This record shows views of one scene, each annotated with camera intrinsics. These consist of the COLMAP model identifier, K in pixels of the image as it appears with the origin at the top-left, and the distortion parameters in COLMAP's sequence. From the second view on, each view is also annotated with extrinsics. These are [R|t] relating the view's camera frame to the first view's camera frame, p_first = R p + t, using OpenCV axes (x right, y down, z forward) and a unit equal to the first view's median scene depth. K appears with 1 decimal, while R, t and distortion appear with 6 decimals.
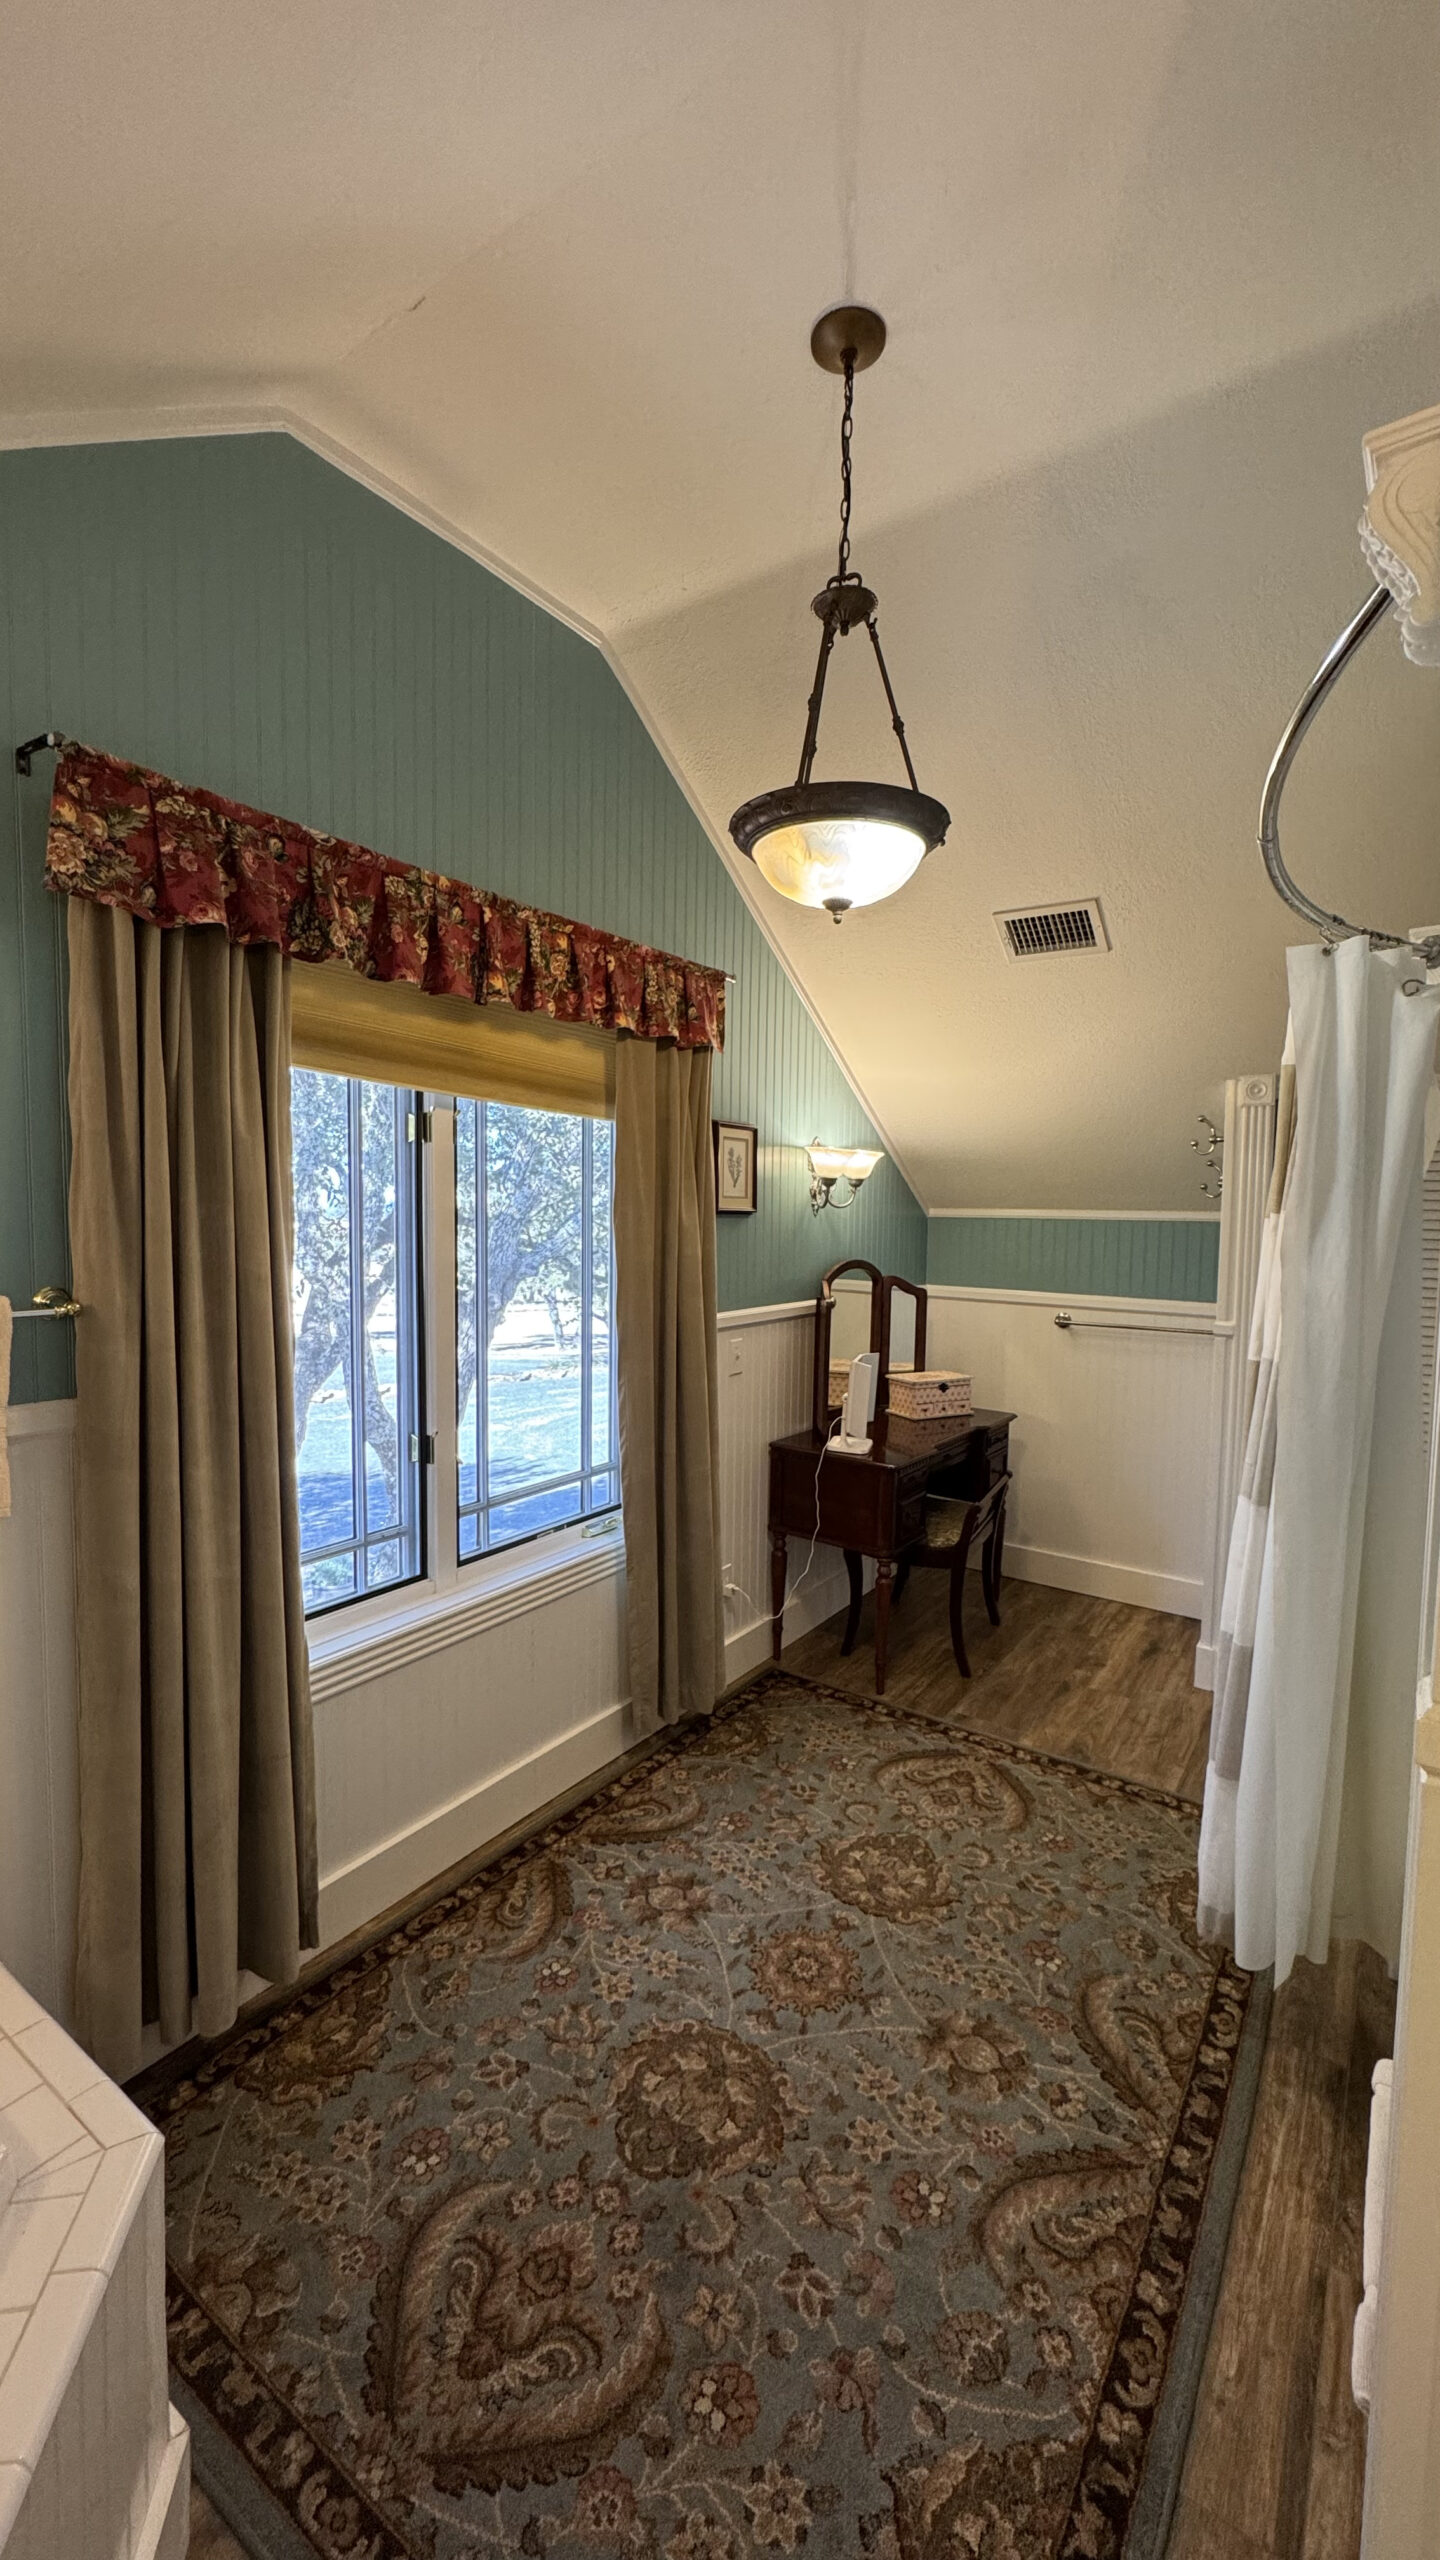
lens RADIAL K [[1023.5, 0, 713.2], [0, 1023.5, 1283.8], [0, 0, 1]] dist [-0.005221, 0.000109]
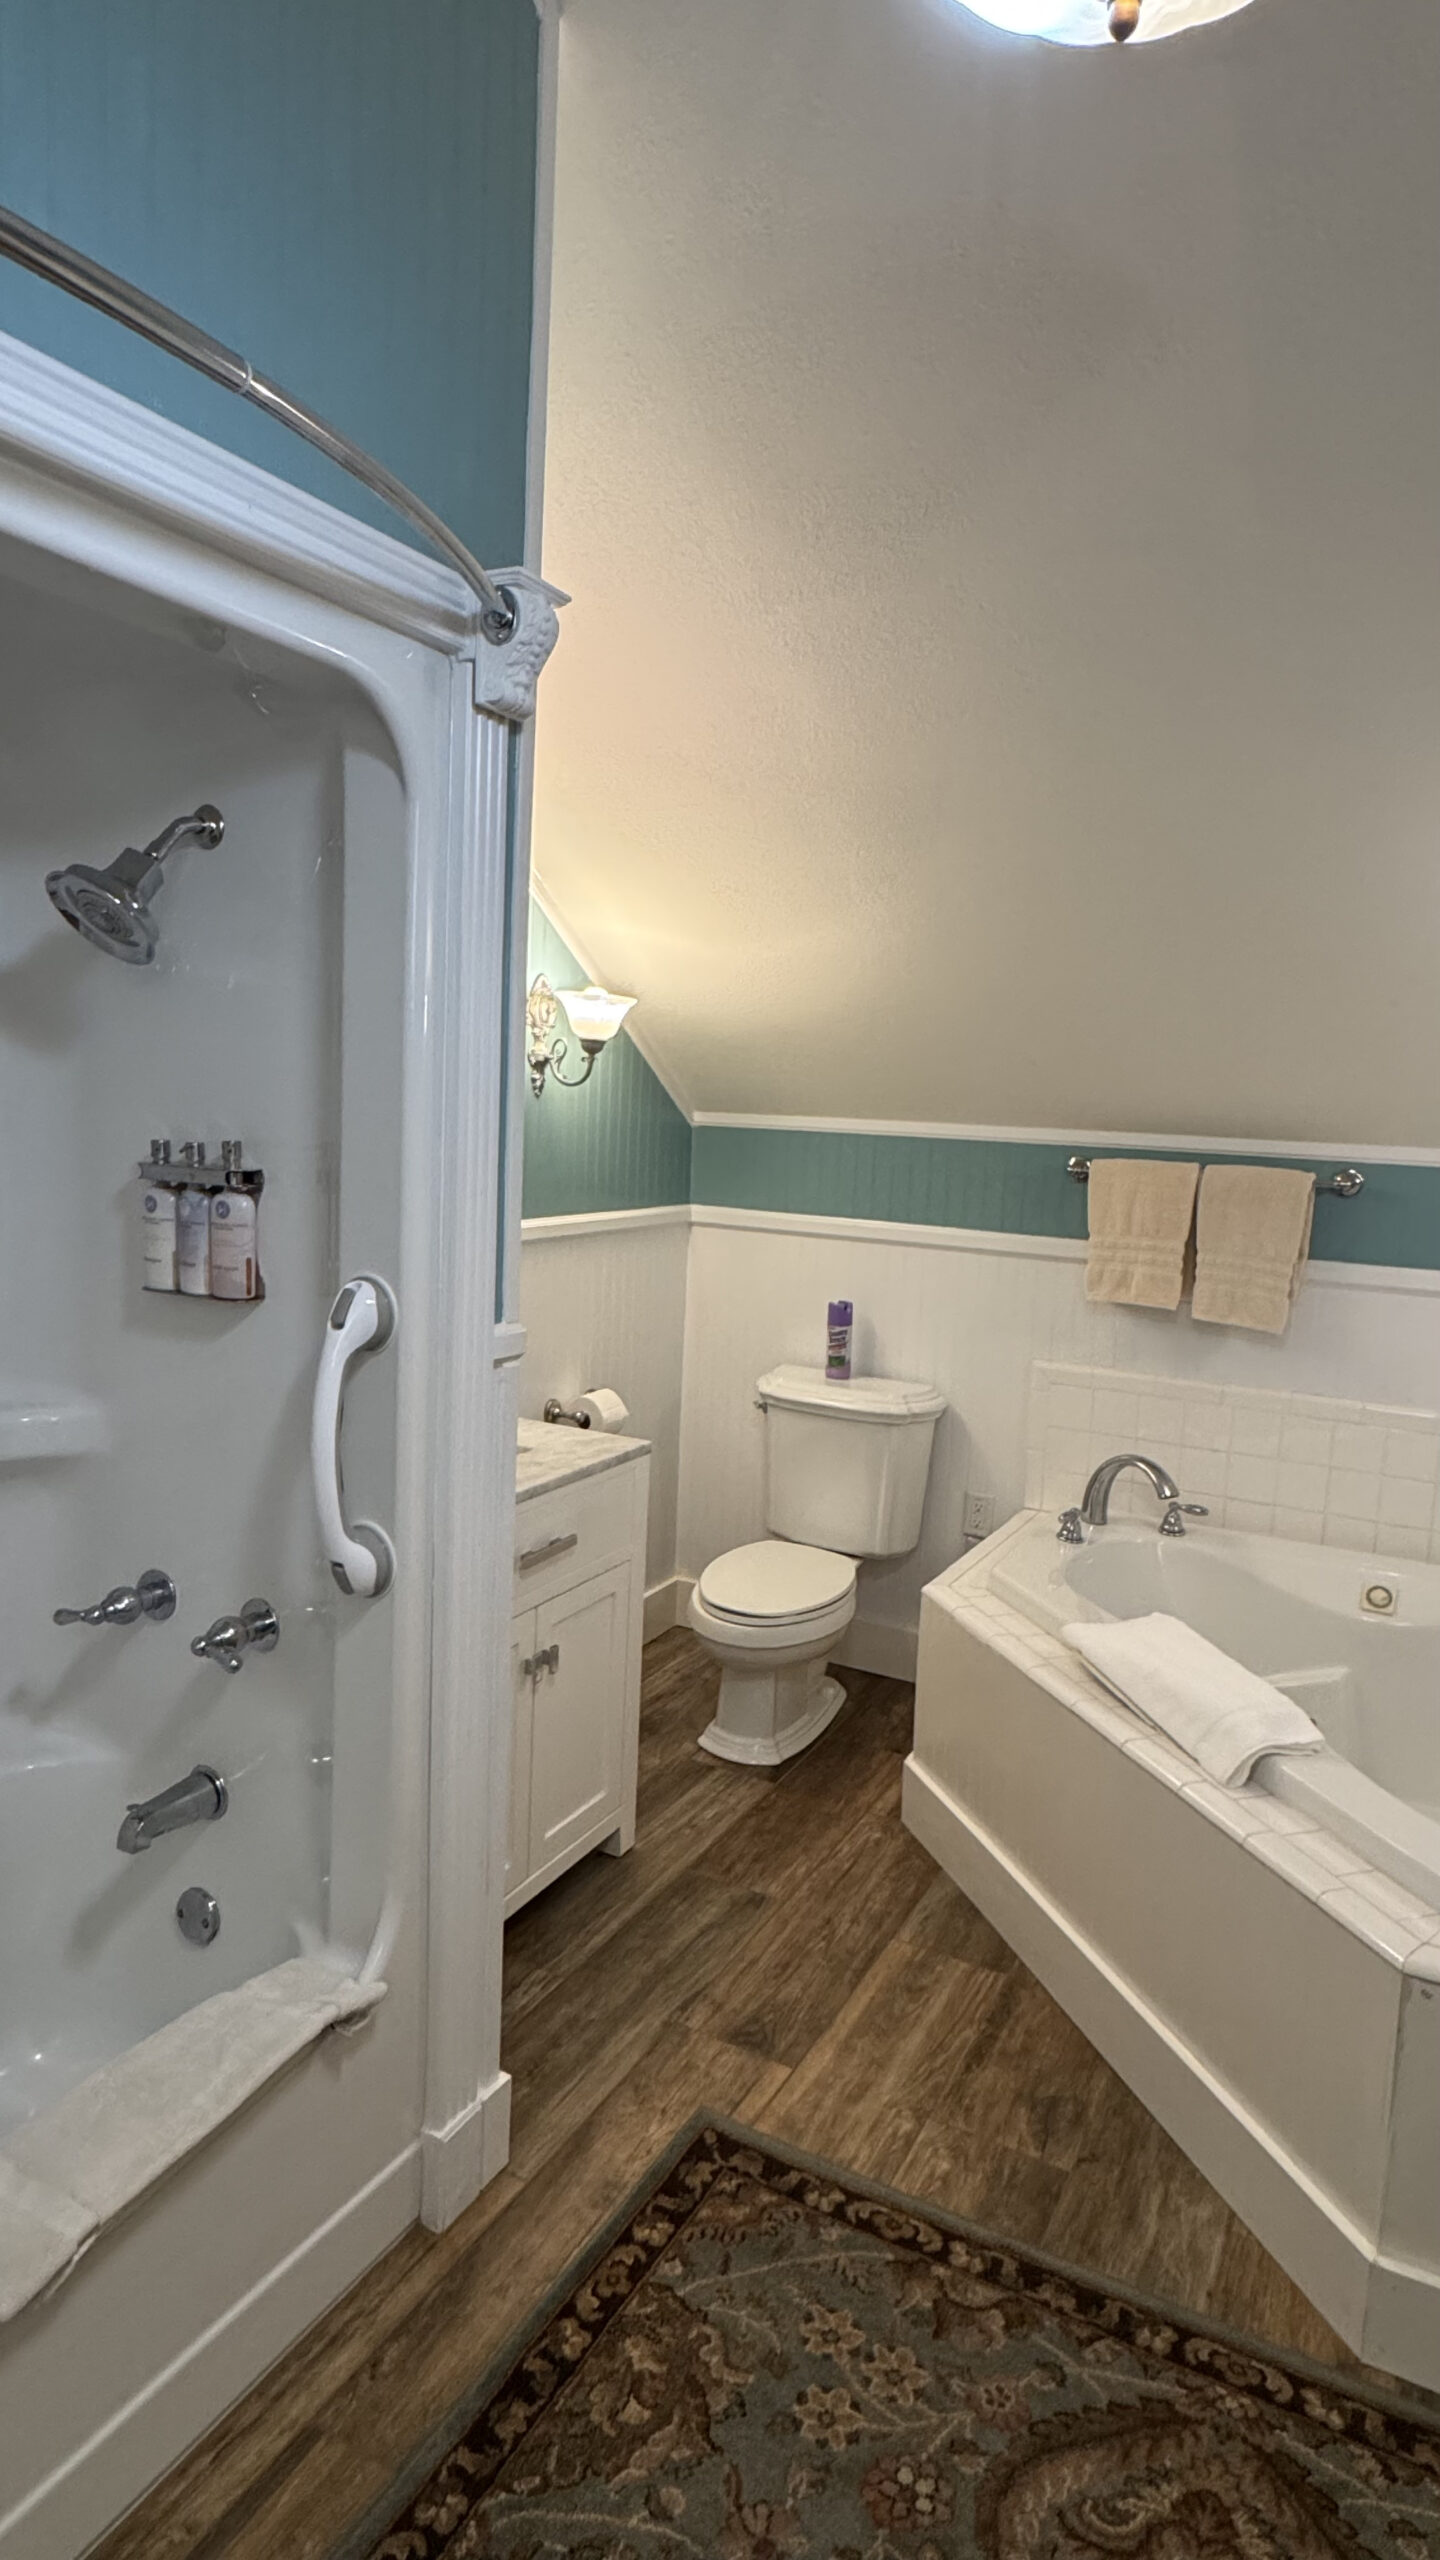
lens RADIAL K [[1439.0, 0, 714.1], [0, 1439.0, 1278.6], [0, 0, 1]] dist [-0.002360, -0.000745]
pose [[-0.991124, -0.044481, -0.125274, 0.348171], [-0.068292, 0.978872, 0.192730, -0.113632], [0.114055, 0.199575, -0.973222, 1.868465]]
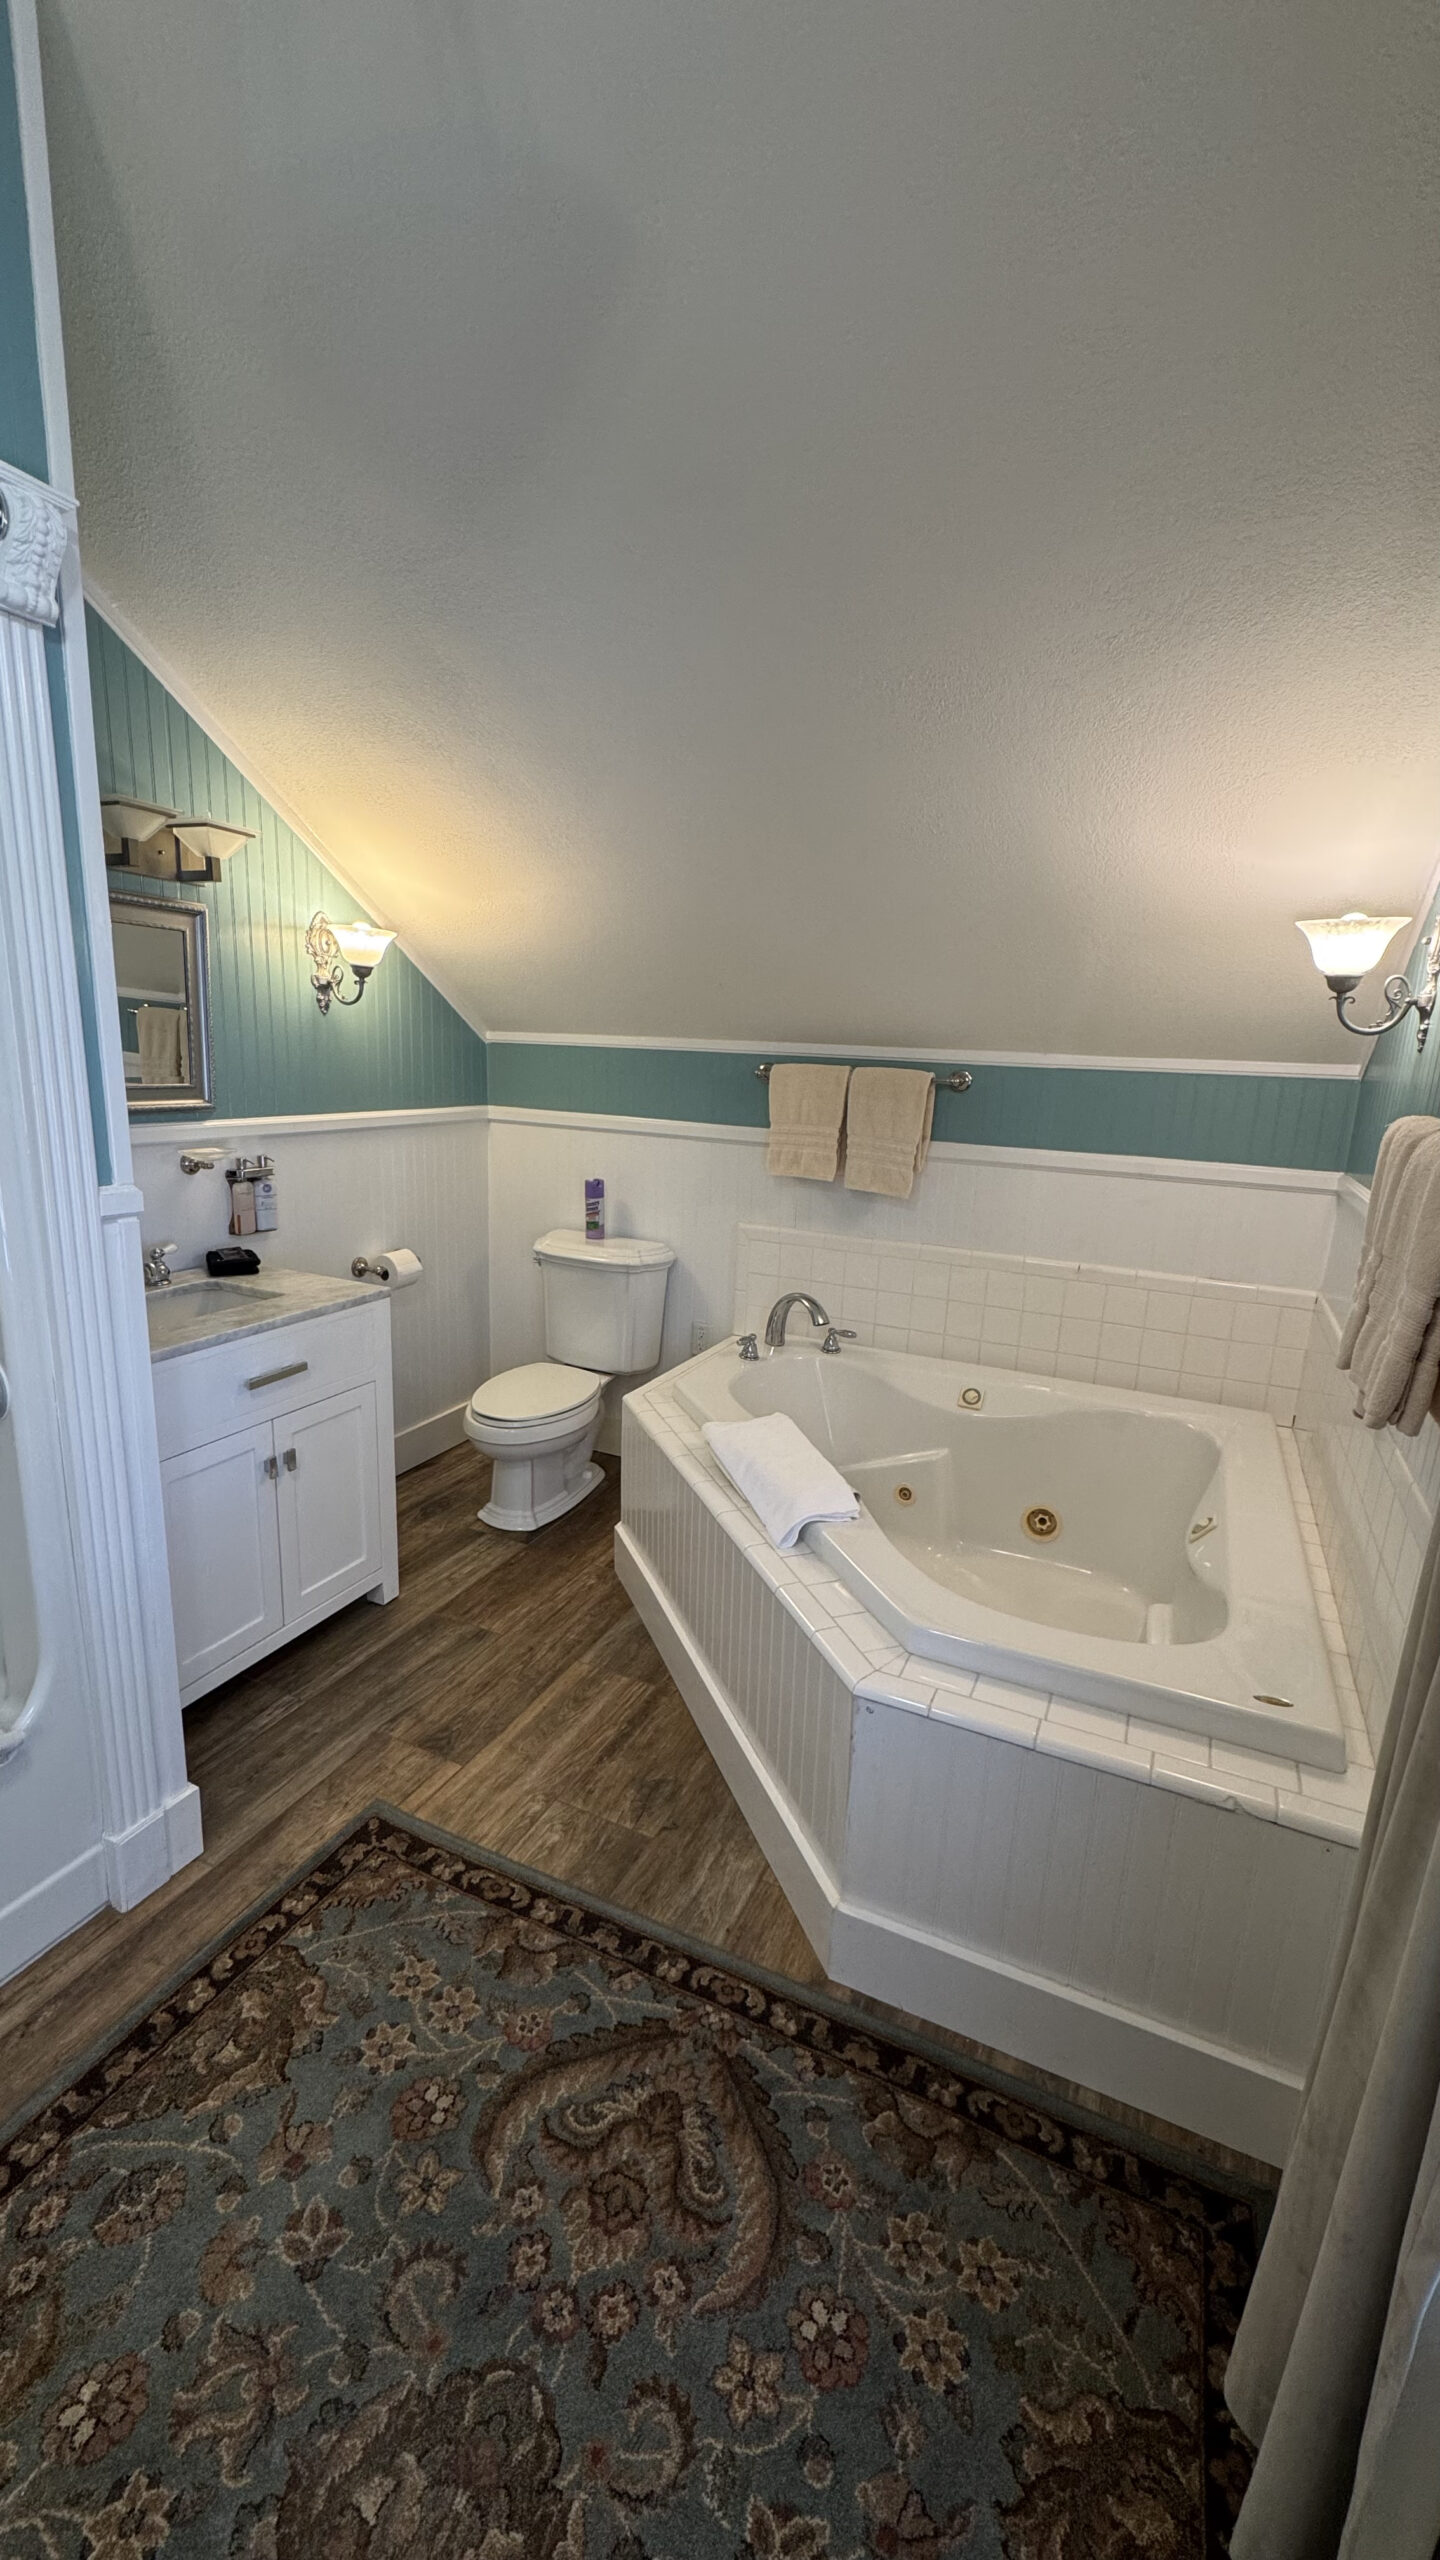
lens RADIAL K [[1023.5, 0, 718.4], [0, 1023.5, 1283.5], [0, 0, 1]] dist [-0.005221, 0.000109]
pose [[-0.983034, -0.016277, -0.182700, -0.080438], [-0.069615, 0.954637, 0.289520, -0.064355], [0.169700, 0.297327, -0.939574, 1.730296]]
